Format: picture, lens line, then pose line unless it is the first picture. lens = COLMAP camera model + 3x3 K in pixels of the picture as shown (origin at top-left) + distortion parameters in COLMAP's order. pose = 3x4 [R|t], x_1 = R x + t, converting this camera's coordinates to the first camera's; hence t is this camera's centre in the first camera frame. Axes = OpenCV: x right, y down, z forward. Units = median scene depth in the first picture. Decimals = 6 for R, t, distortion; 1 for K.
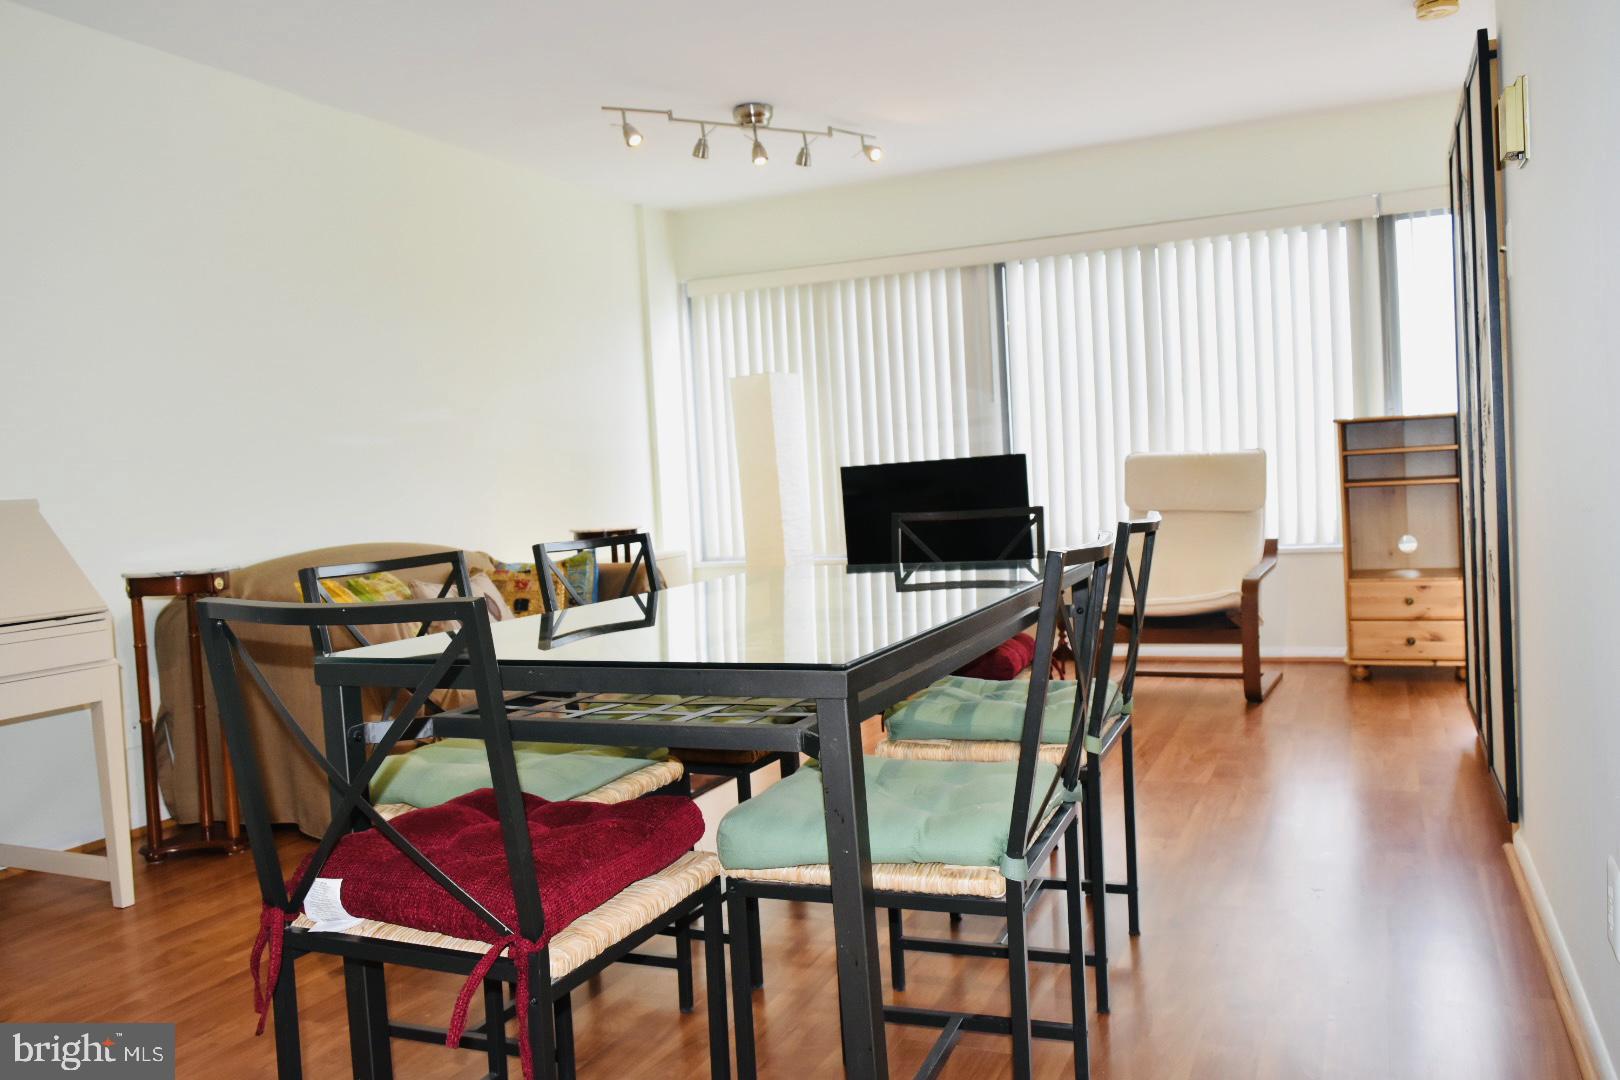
lens RADIAL K [[1259.1, 0, 810.0], [0, 1259.1, 540.0], [0, 0, 1]] dist [0.002401, -0.008053]
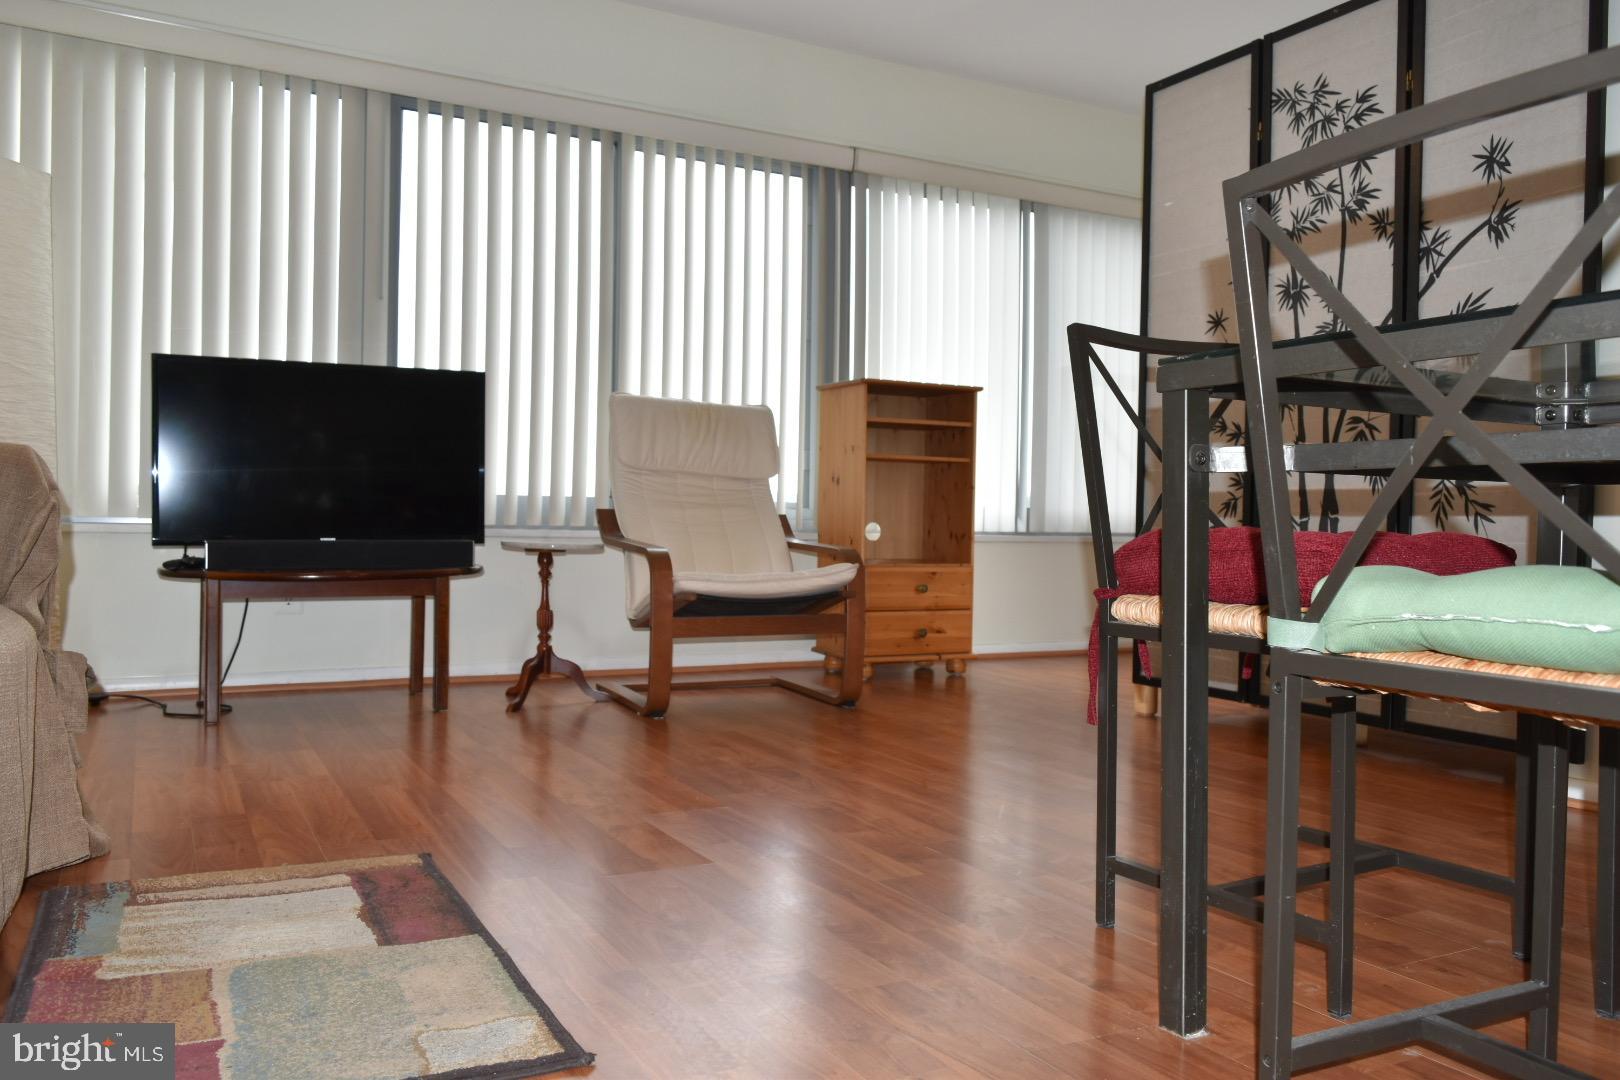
lens RADIAL K [[1242.3, 0, 801.1], [0, 1242.3, 539.4], [0, 0, 1]] dist [-0.009009, -0.005758]
pose [[0.617593, 0.062764, 0.783990, -0.243261], [-0.025078, 0.997875, -0.060131, 0.058127], [-0.786098, 0.017476, 0.617855, 0.432551]]
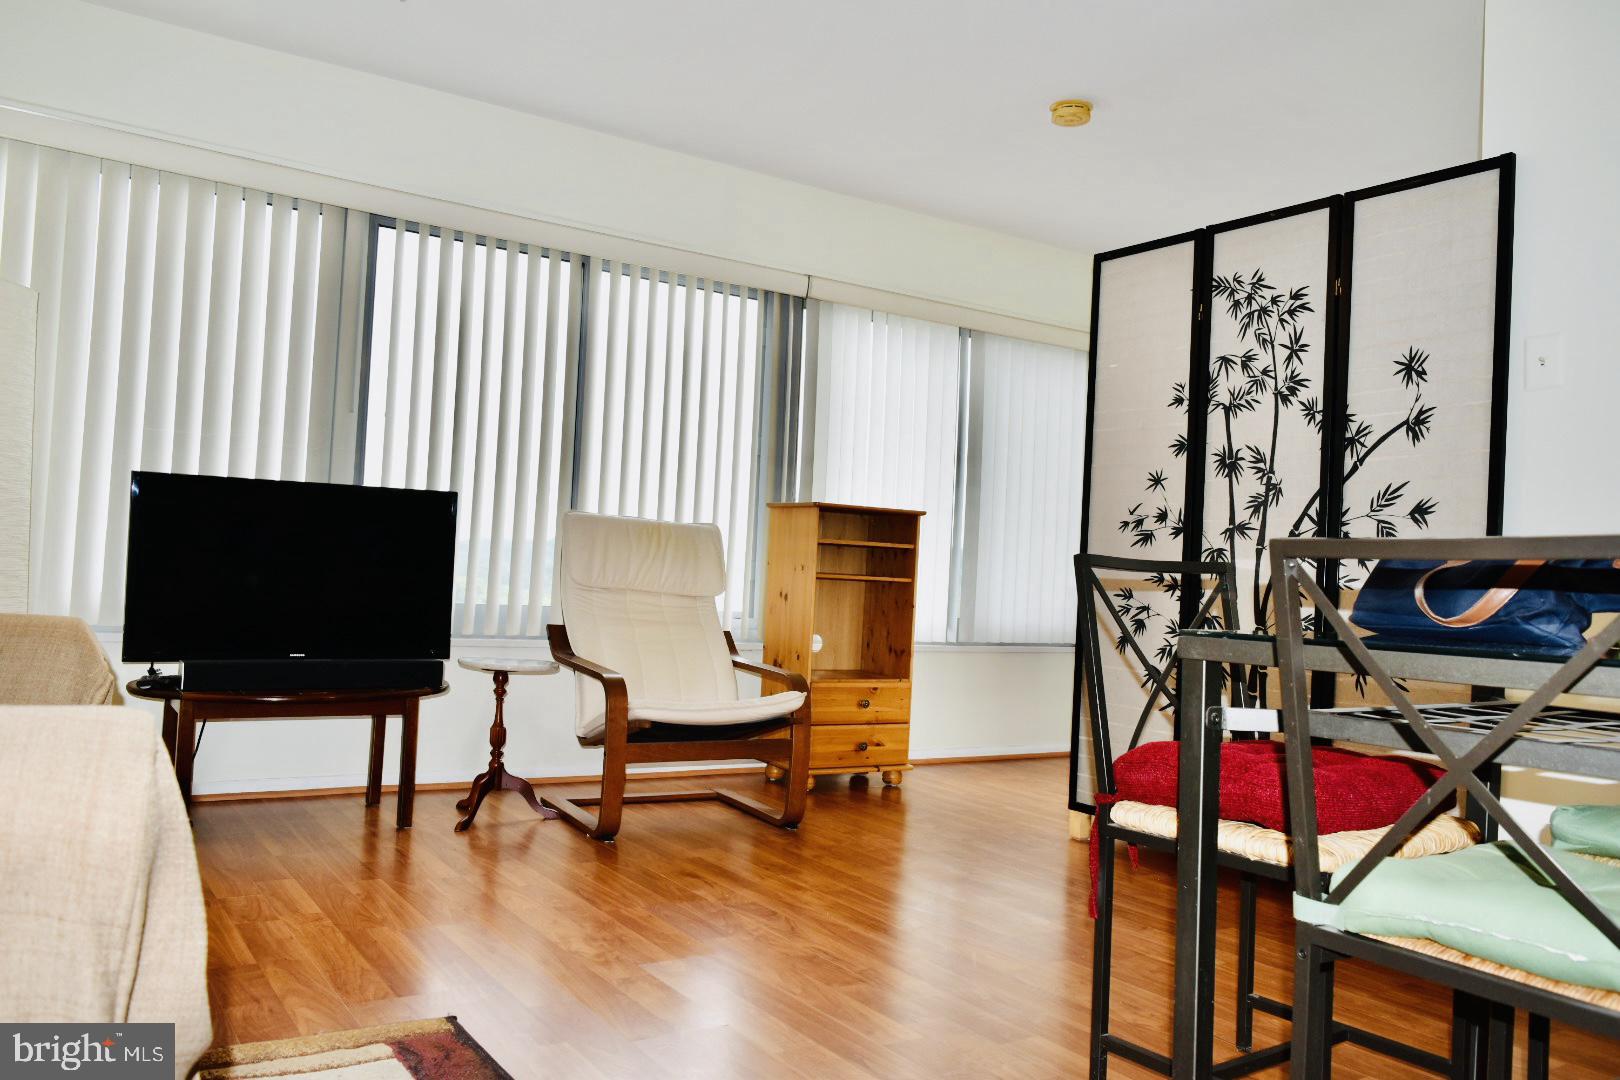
lens RADIAL K [[1259.1, 0, 810.0], [0, 1259.1, 540.0], [0, 0, 1]] dist [0.002401, -0.008053]
pose [[0.535399, 0.113692, 0.836912, -0.299335], [-0.048603, 0.993404, -0.103858, 0.022027], [-0.843199, 0.014929, 0.537394, 0.442013]]
